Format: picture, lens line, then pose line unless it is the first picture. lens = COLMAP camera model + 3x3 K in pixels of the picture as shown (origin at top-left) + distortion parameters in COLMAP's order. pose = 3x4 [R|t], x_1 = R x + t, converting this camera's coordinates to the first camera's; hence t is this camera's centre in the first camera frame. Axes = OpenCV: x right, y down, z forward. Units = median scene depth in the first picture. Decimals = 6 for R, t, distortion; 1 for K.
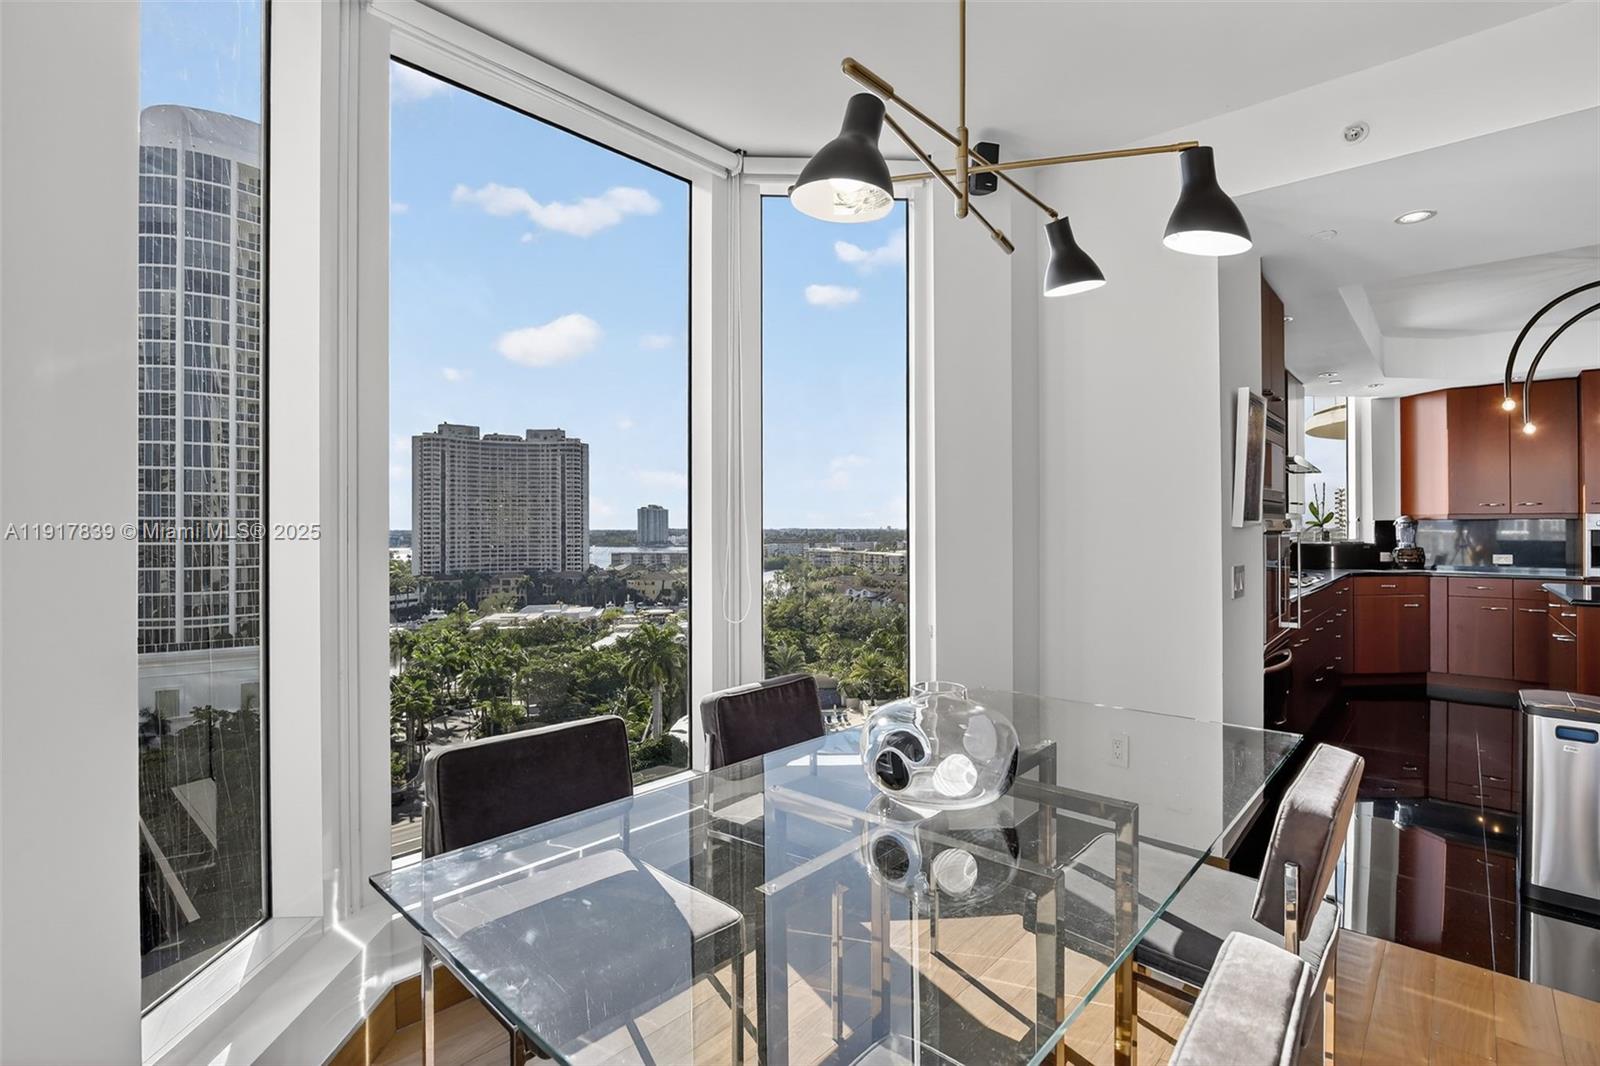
lens RADIAL K [[741.0, 0, 795.3], [0, 741.0, 527.0], [0, 0, 1]] dist [-0.027984, 0.000918]
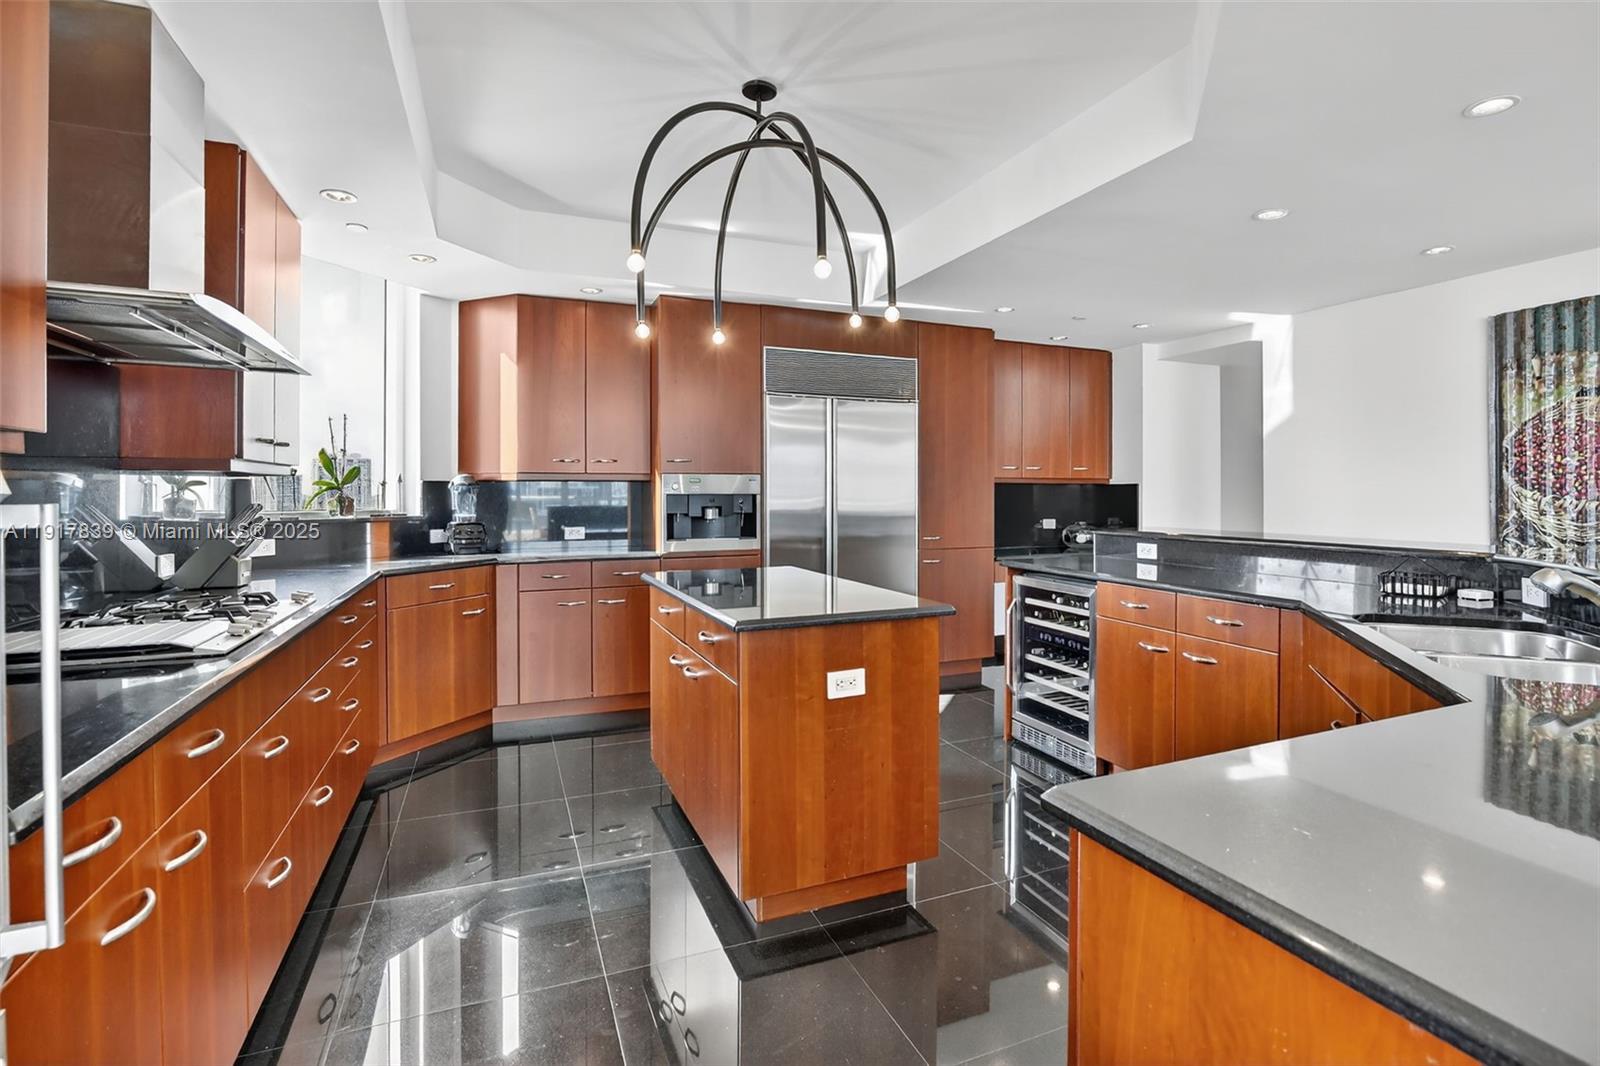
lens RADIAL K [[741.0, 0, 809.9], [0, 741.0, 494.8], [0, 0, 1]] dist [-0.027984, 0.000918]
pose [[0.422159, -0.002552, 0.906518, 0.034156], [-0.003815, 0.999982, 0.004592, -0.000081], [-0.906514, -0.005397, 0.422142, 0.040342]]
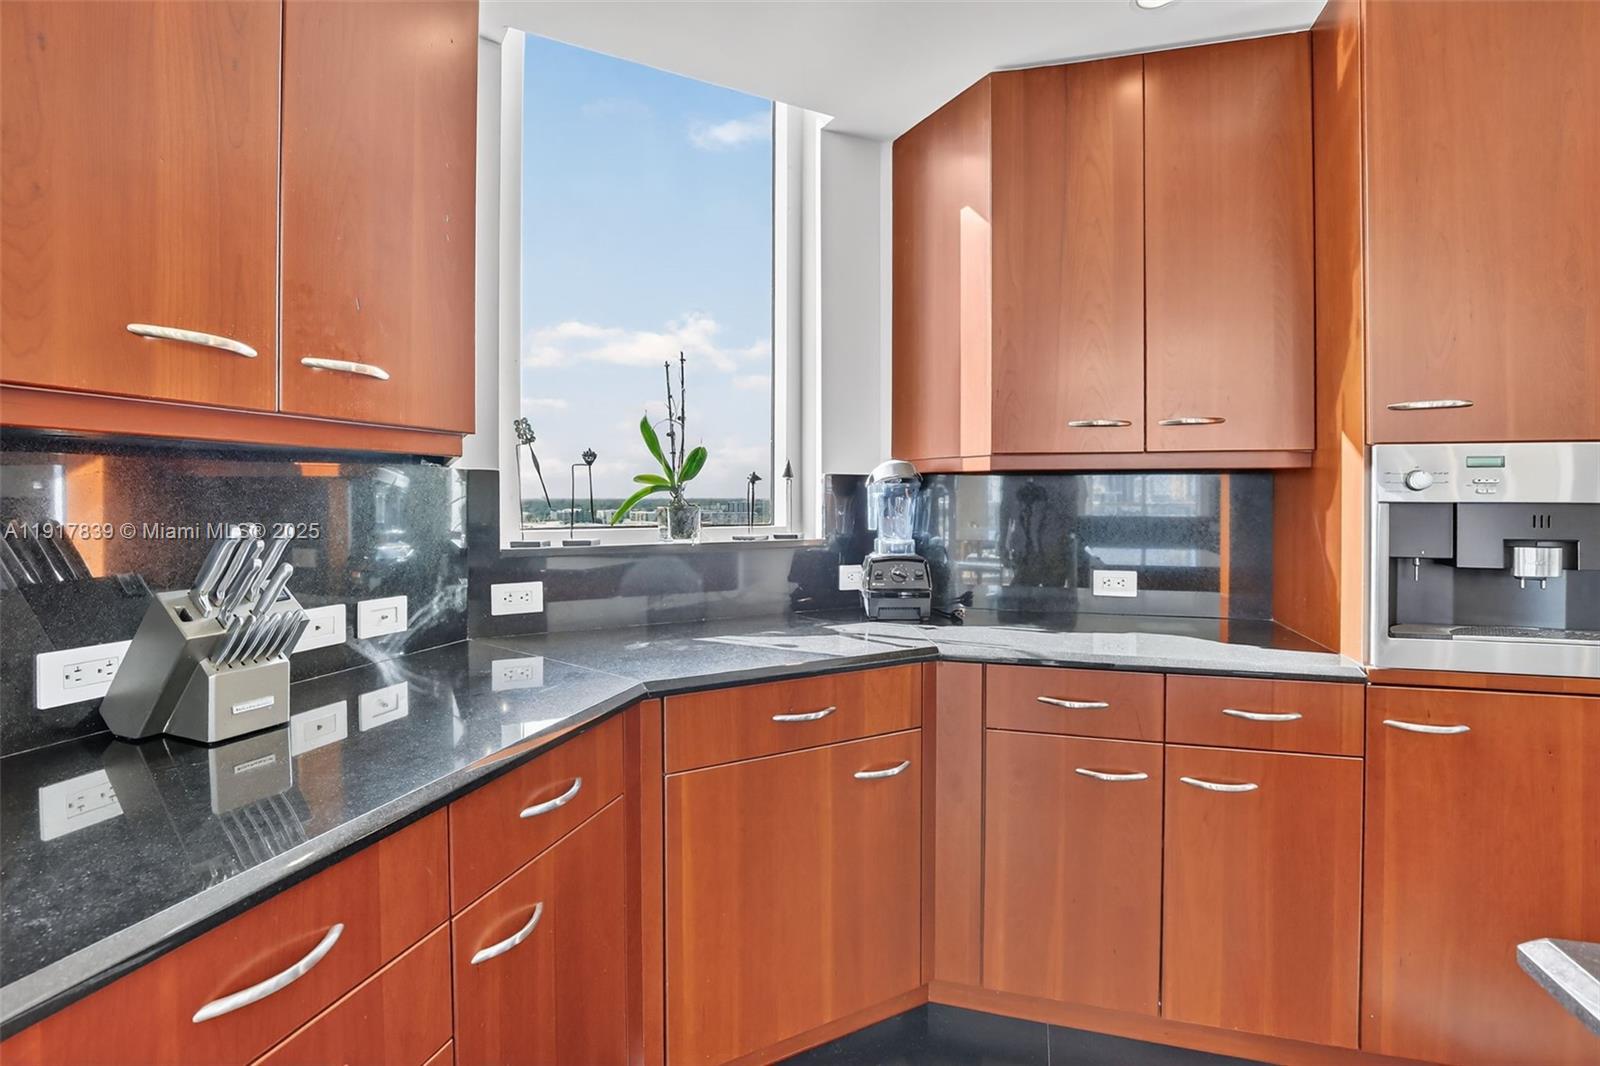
lens RADIAL K [[741.0, 0, 815.8], [0, 741.0, 499.3], [0, 0, 1]] dist [-0.027984, 0.000918]
pose [[0.894700, 0.001964, 0.446664, 0.062313], [-0.005804, 0.999957, 0.007228, 0.000064], [-0.446630, -0.009059, 0.894673, 0.067326]]
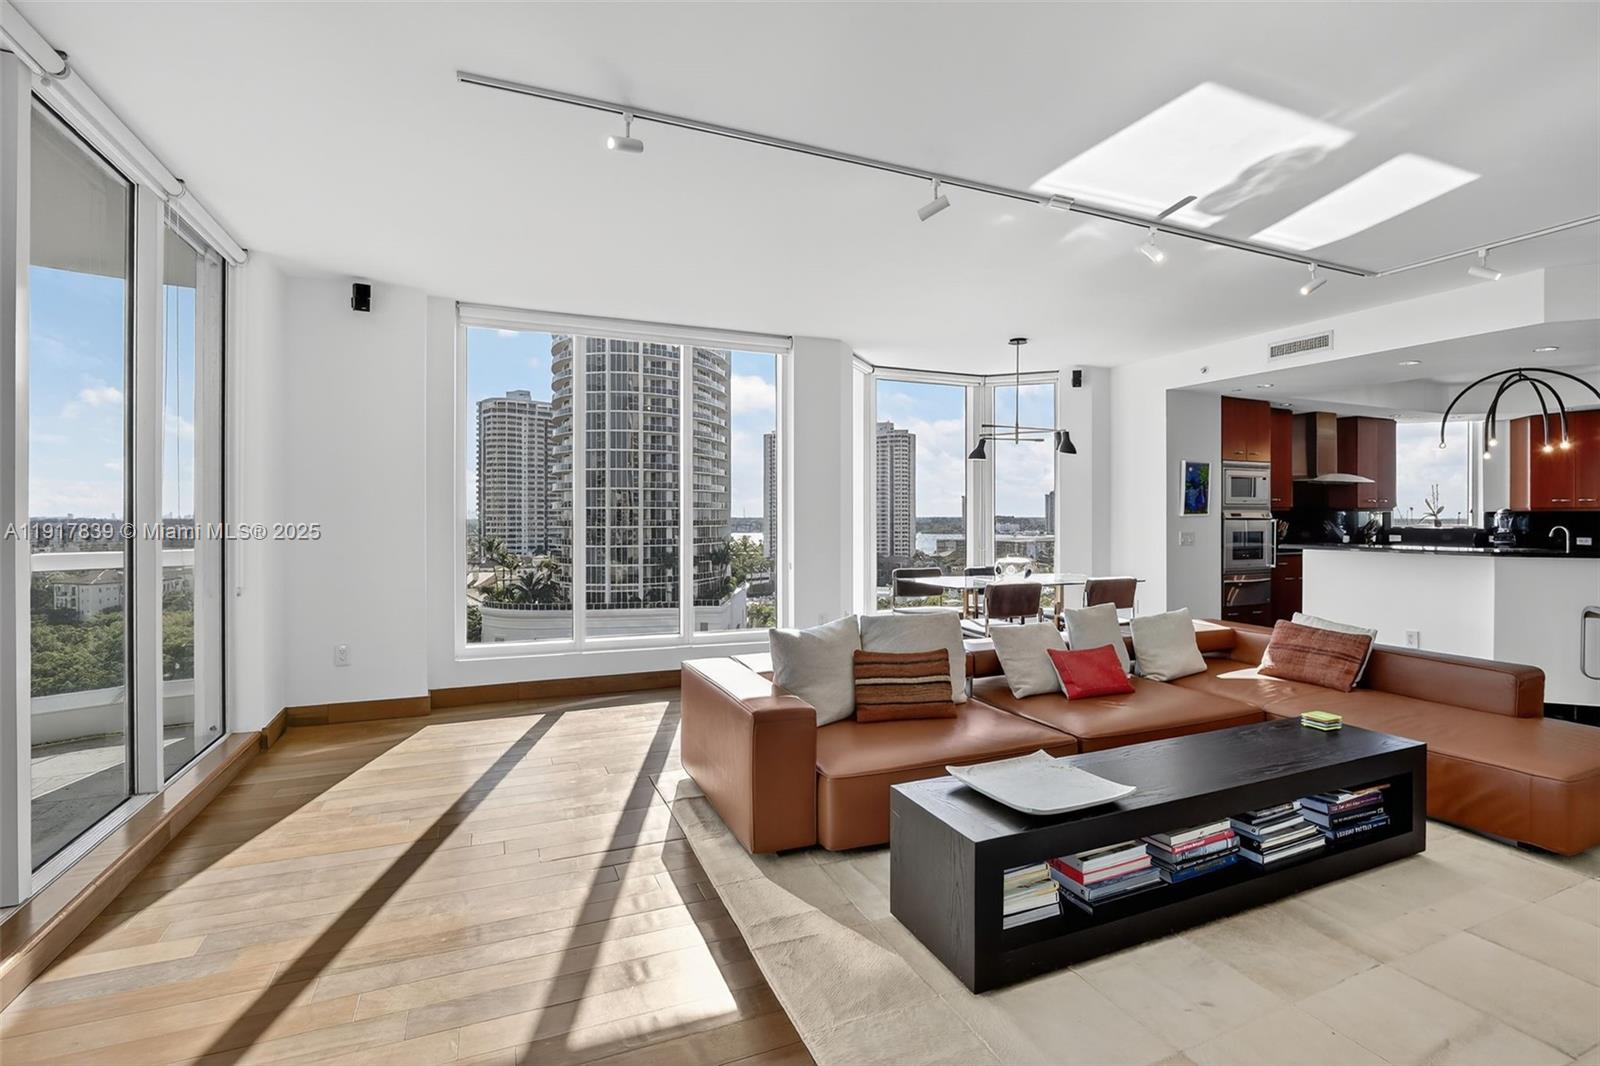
lens RADIAL K [[741.0, 0, 813.4], [0, 741.0, 527.8], [0, 0, 1]] dist [-0.027984, 0.000918]
pose [[0.917656, 0.008389, -0.397287, 0.018296], [-0.001432, 0.999840, 0.017805, -0.000121], [0.397373, -0.015770, 0.917522, -0.072627]]
